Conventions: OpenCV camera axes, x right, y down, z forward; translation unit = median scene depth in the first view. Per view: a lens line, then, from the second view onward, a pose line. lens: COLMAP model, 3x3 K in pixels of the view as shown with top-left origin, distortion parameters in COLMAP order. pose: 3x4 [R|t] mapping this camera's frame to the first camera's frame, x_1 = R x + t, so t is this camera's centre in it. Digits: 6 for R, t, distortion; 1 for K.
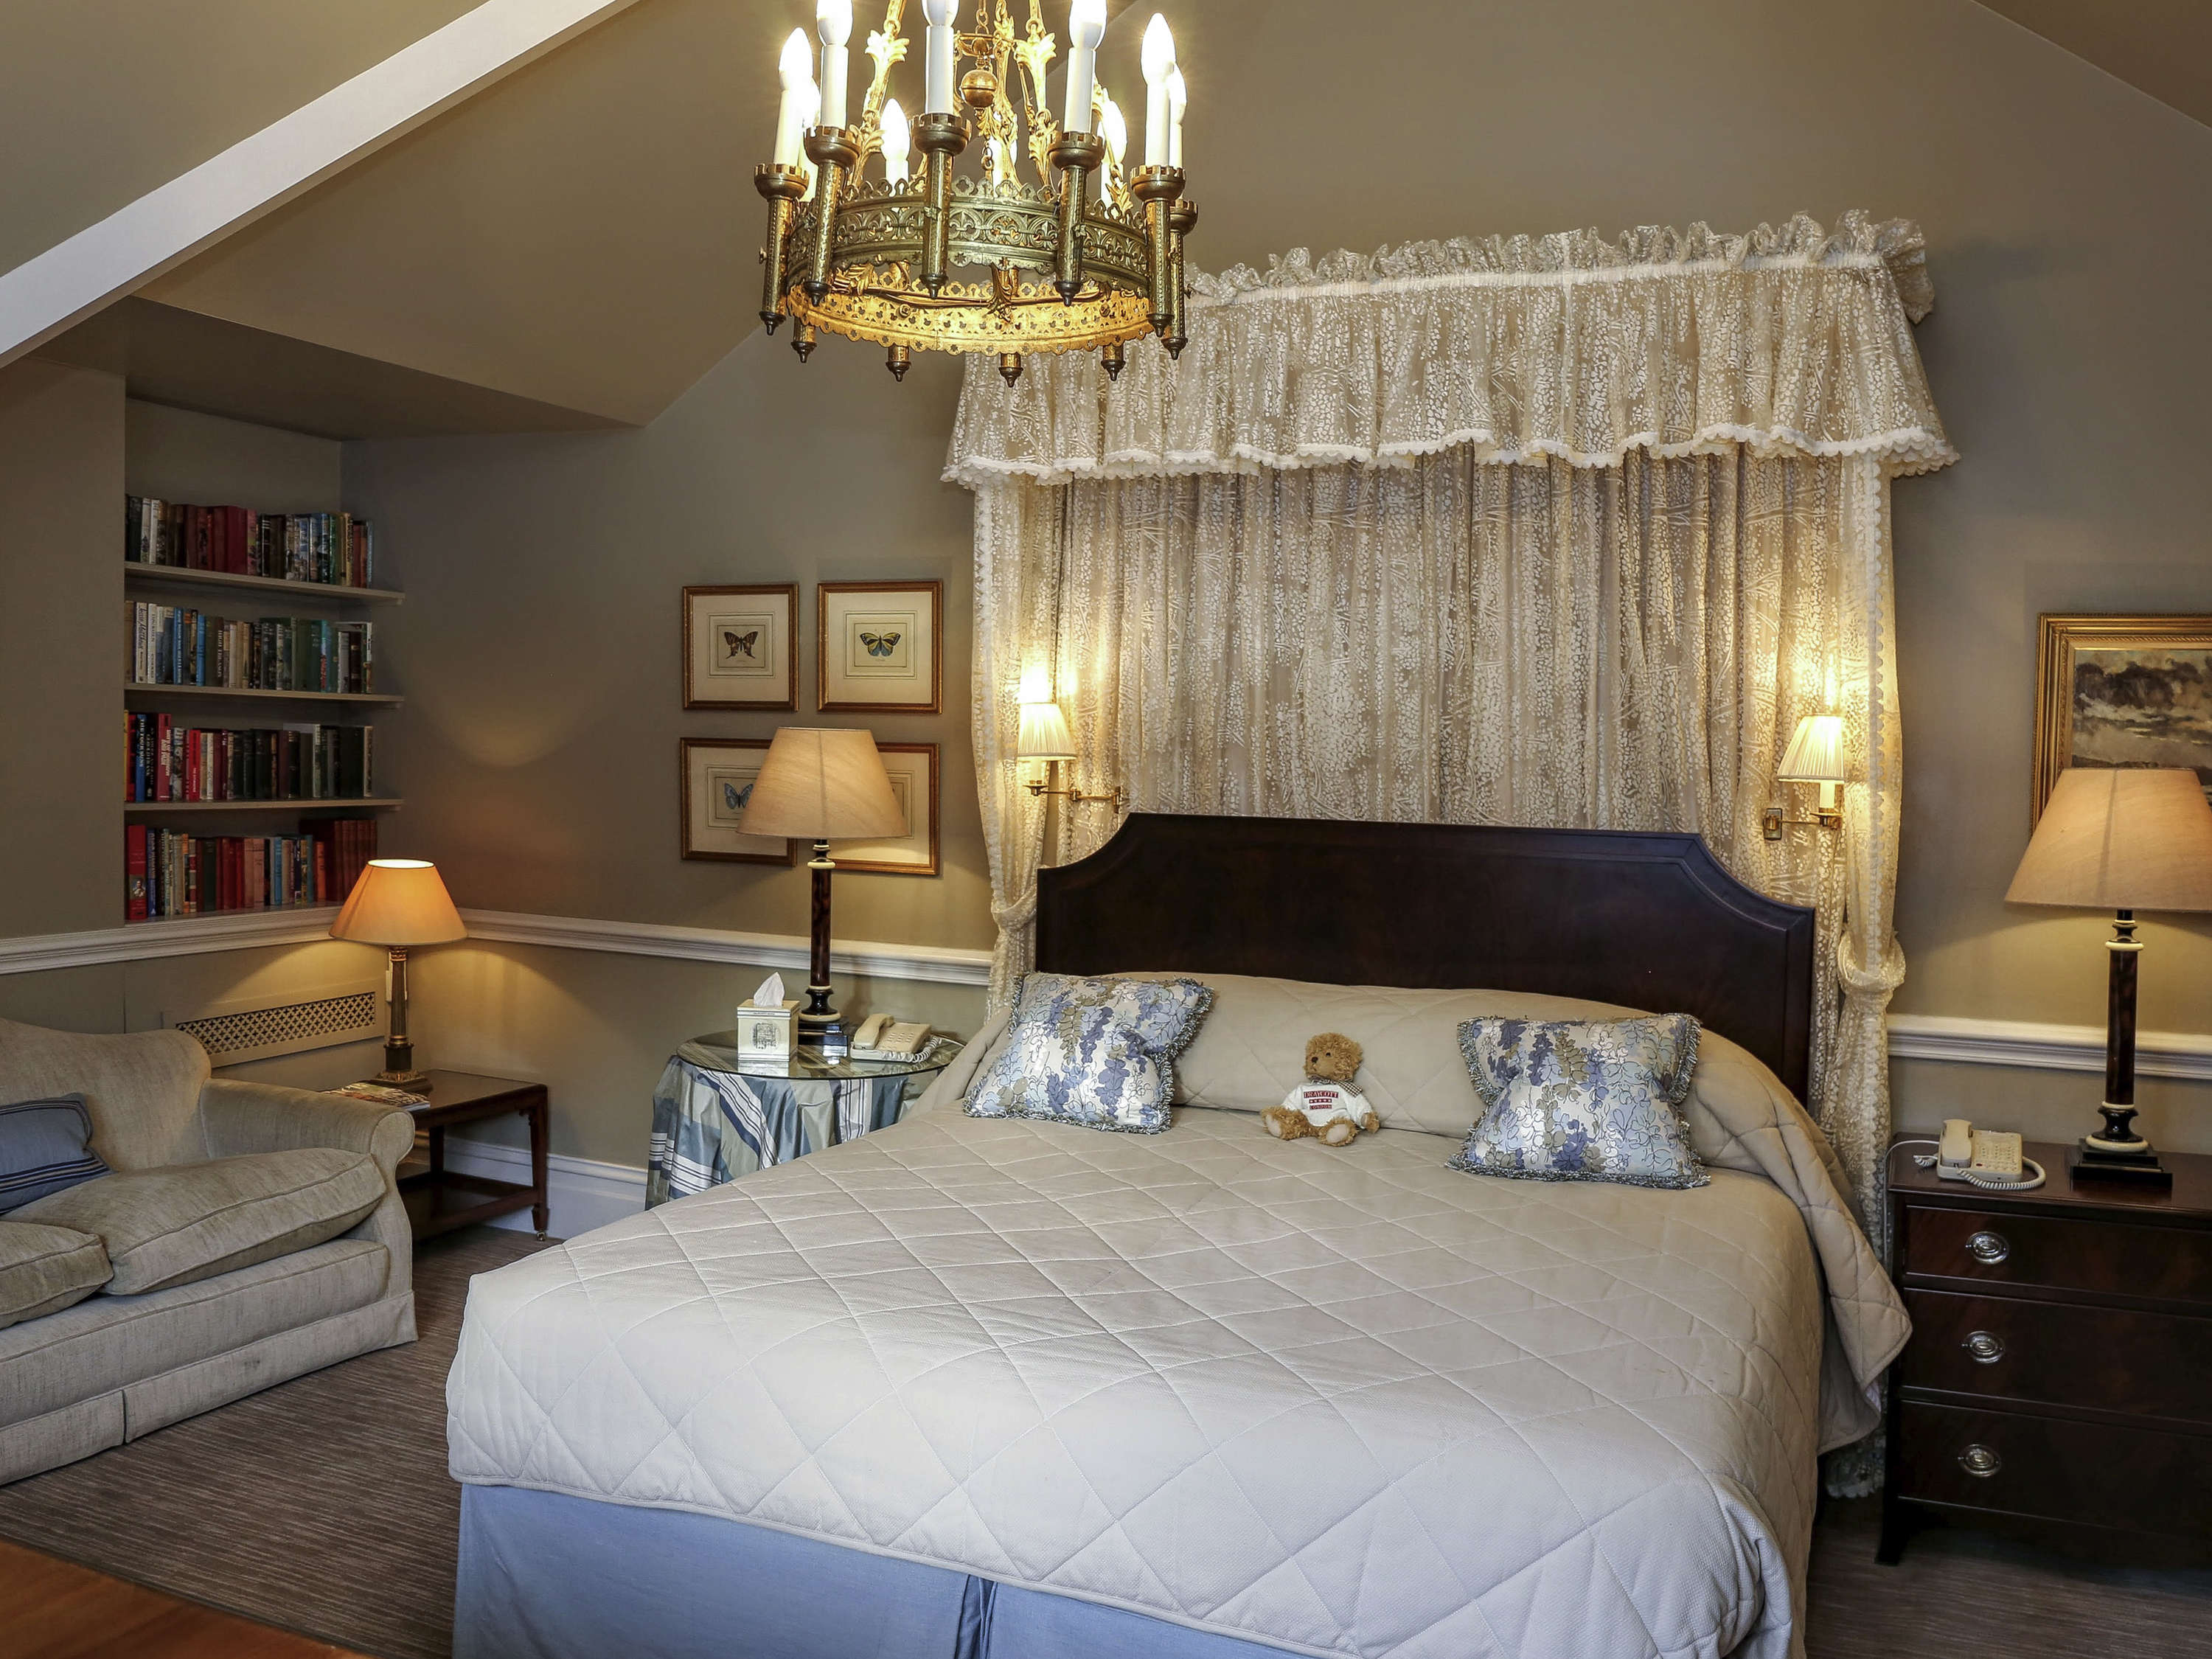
lens RADIAL K [[1775.5, 0, 1108.8], [0, 1775.5, 794.5], [0, 0, 1]] dist [-0.110327, 0.093527]
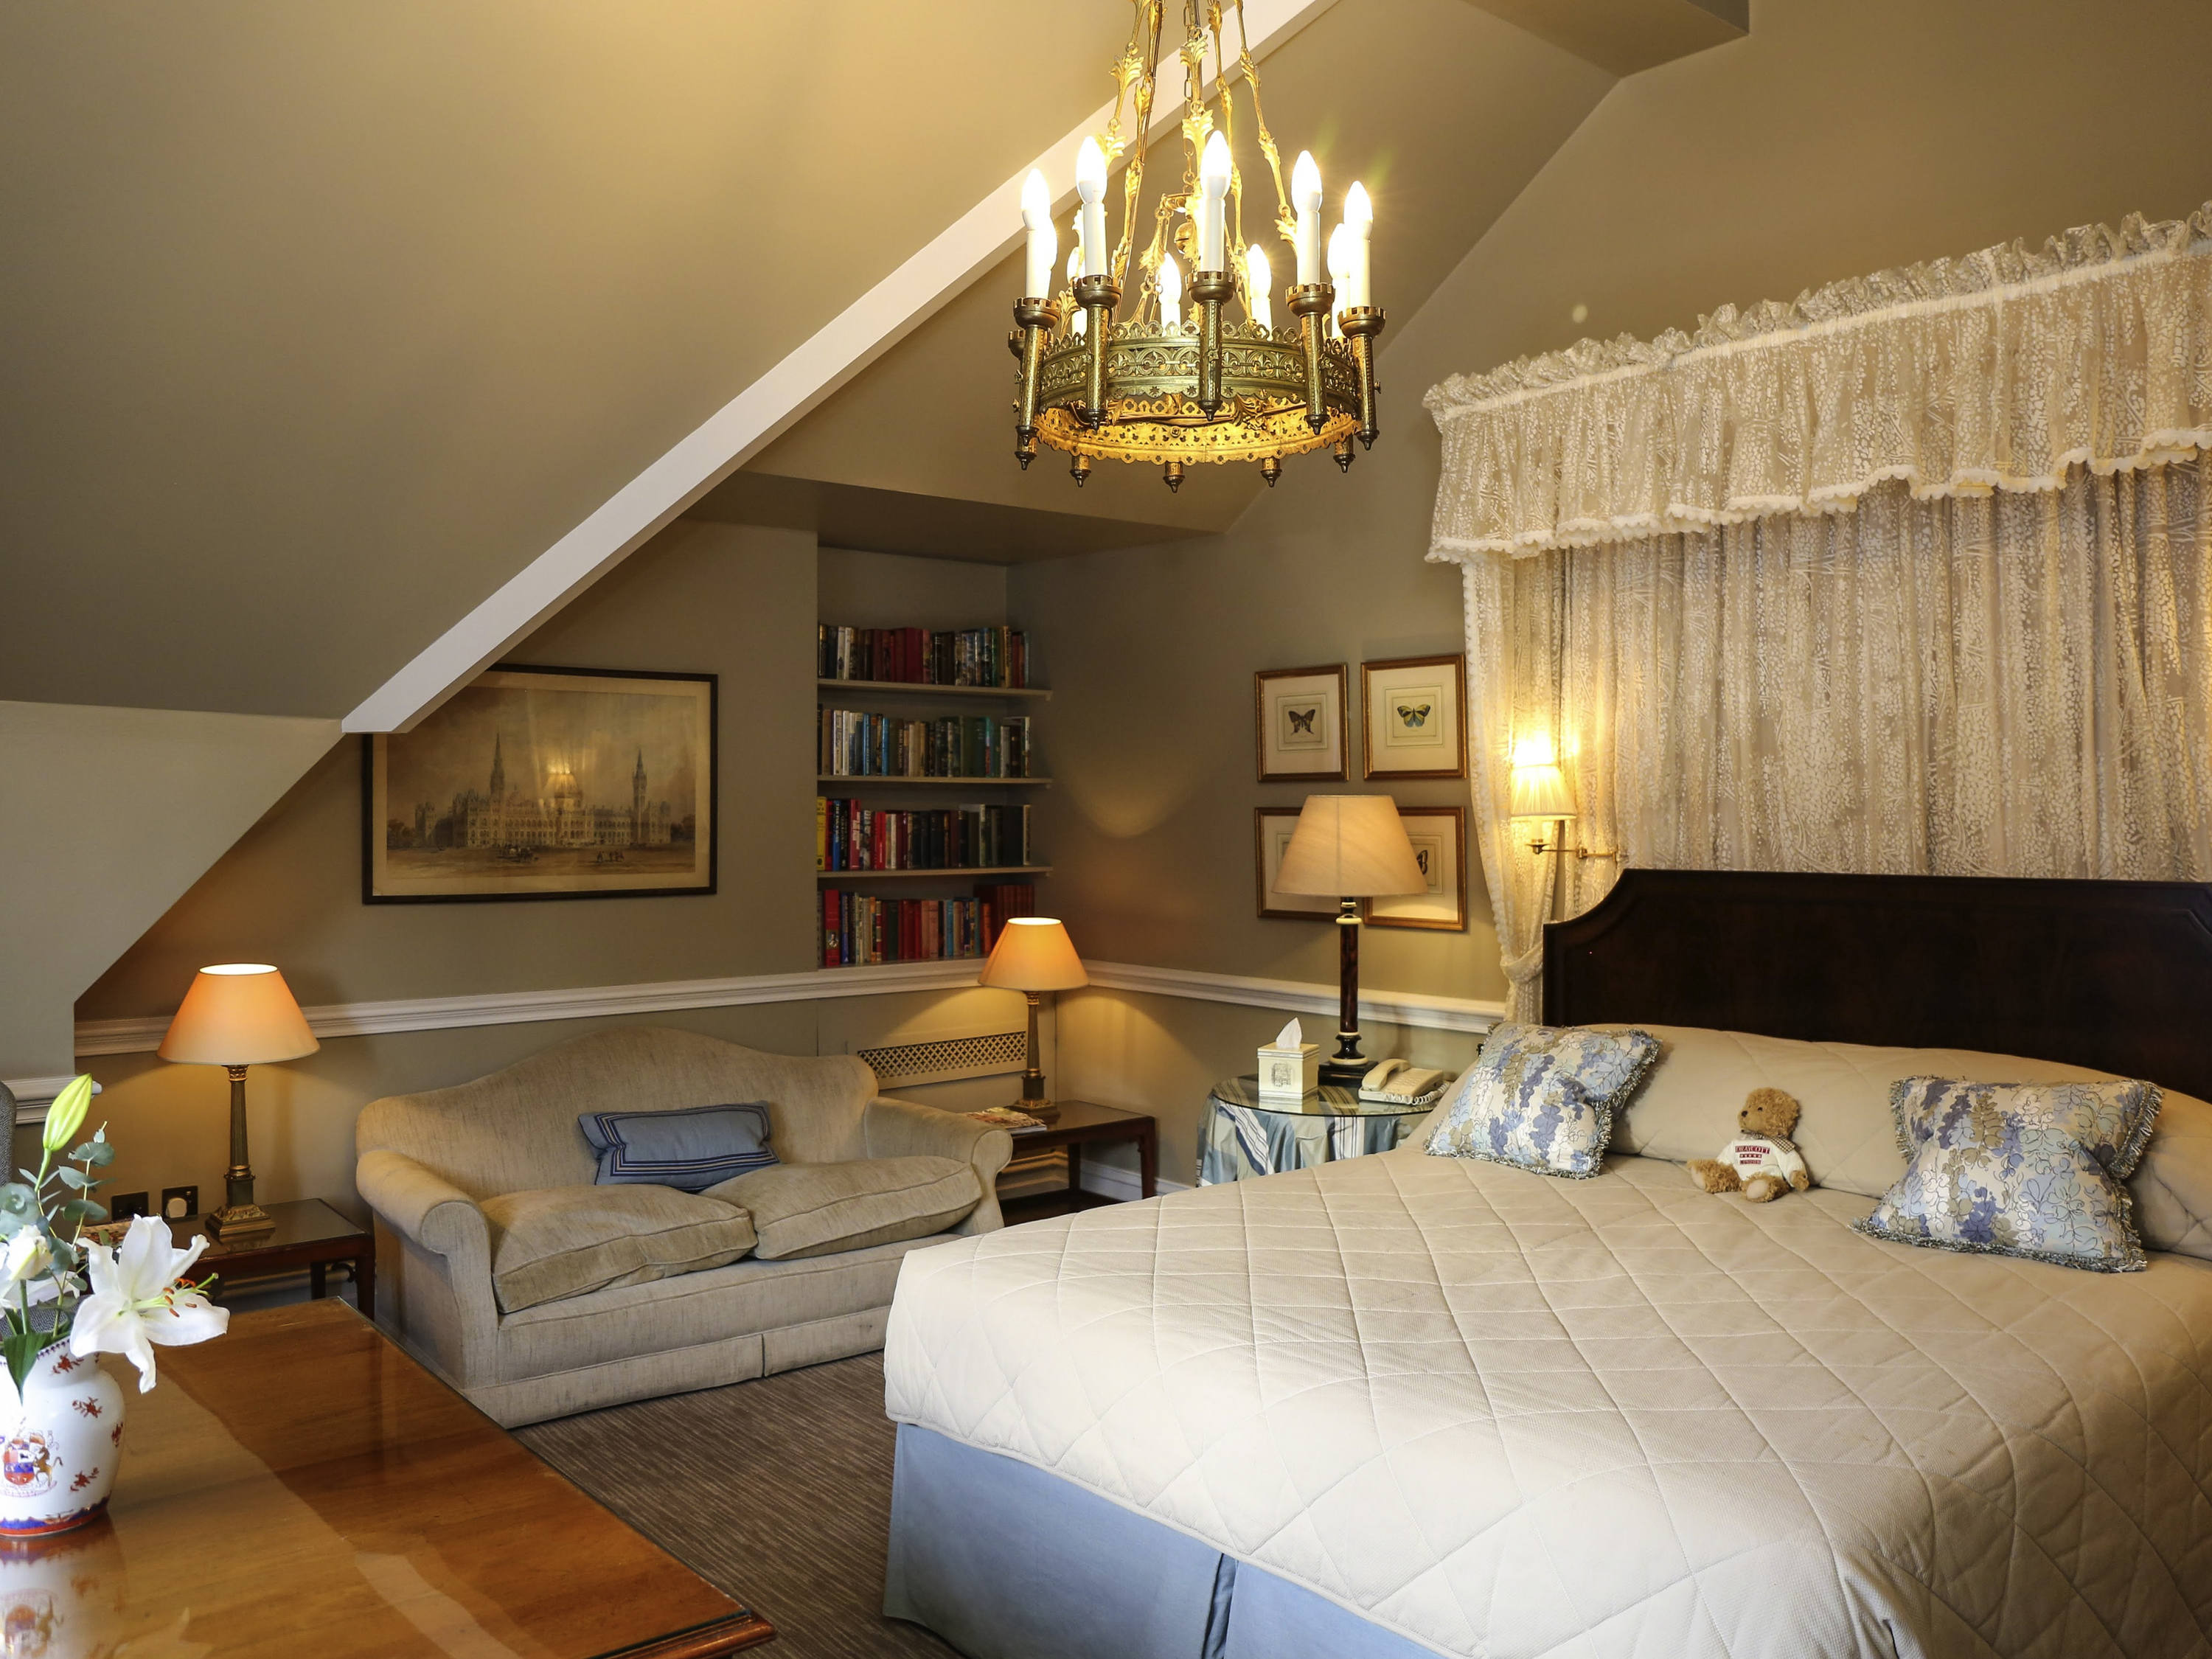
lens RADIAL K [[1705.3, 0, 1114.3], [0, 1705.3, 787.2], [0, 0, 1]] dist [-0.105029, 0.091025]
pose [[0.896661, -0.032444, -0.441527, 0.206396], [0.012368, 0.998758, -0.048271, 0.007520], [0.442545, 0.037822, 0.895949, -0.006334]]
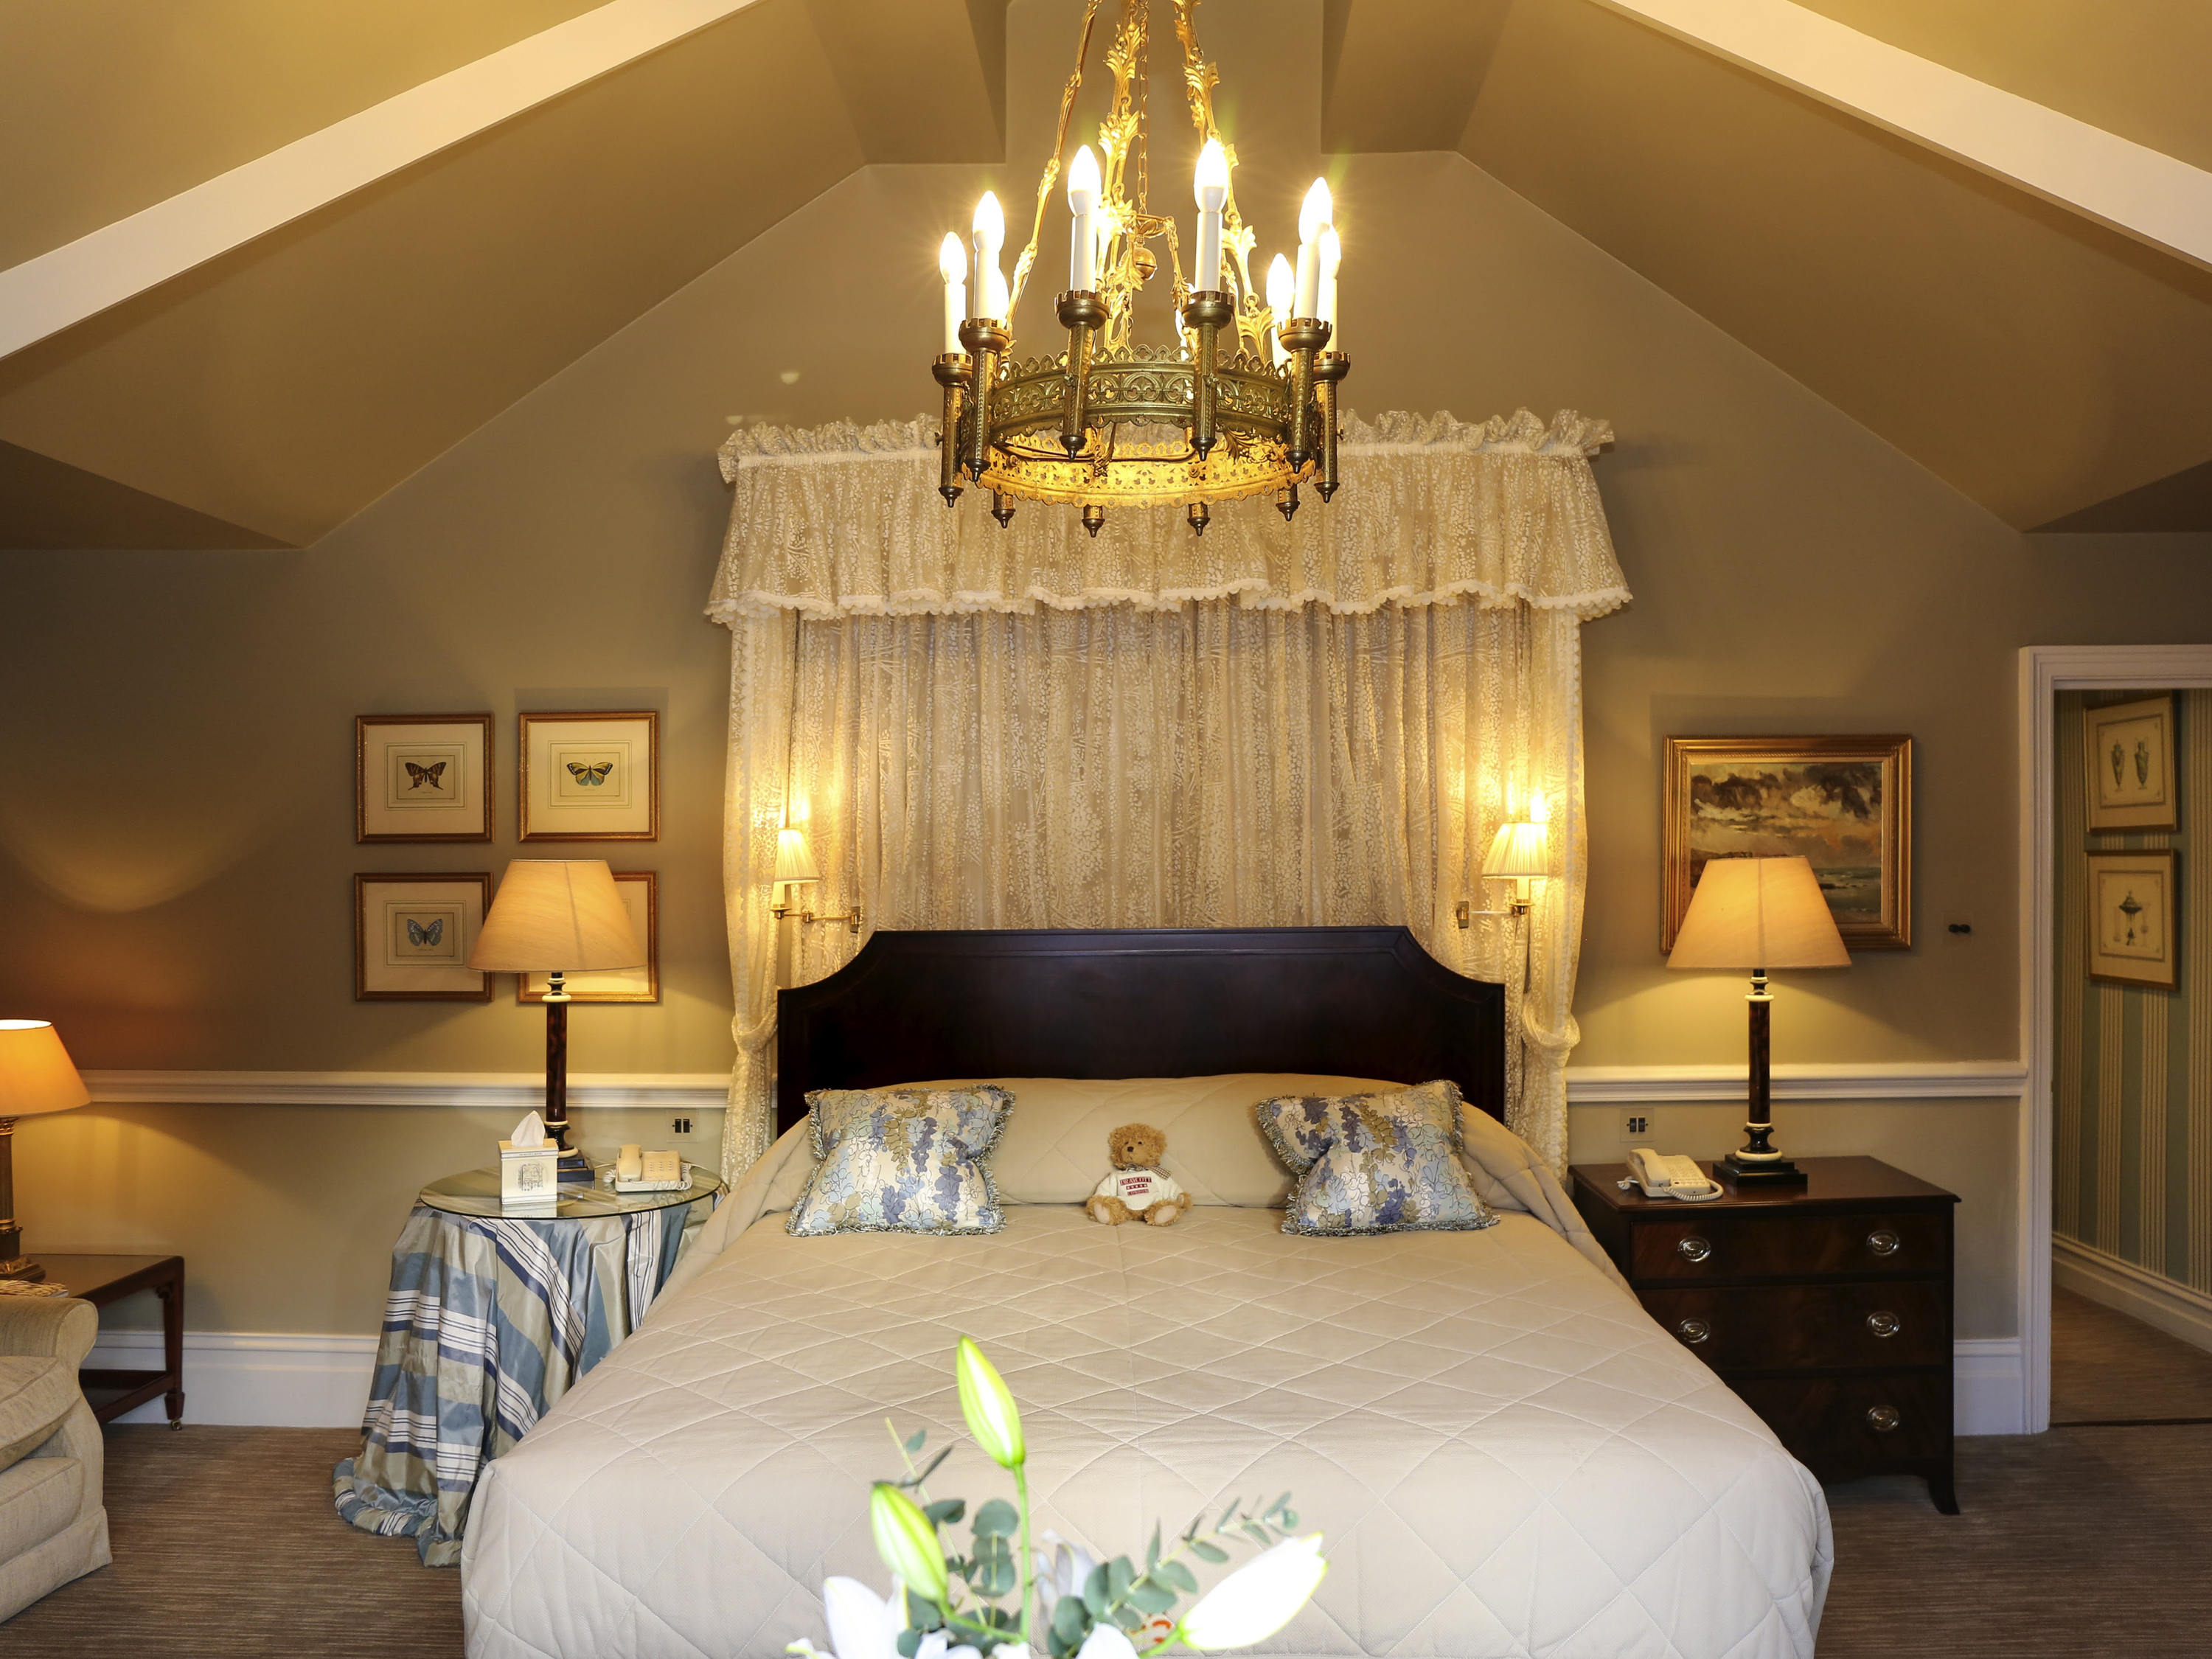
lens RADIAL K [[1658.5, 0, 1106.0], [0, 1658.5, 829.5], [0, 0, 1]] dist [-0.102586, 0.082614]
pose [[0.933244, -0.025501, 0.358338, -0.241967], [0.041197, 0.998494, -0.036234, -0.010128], [-0.356874, 0.048577, 0.932889, 0.041101]]
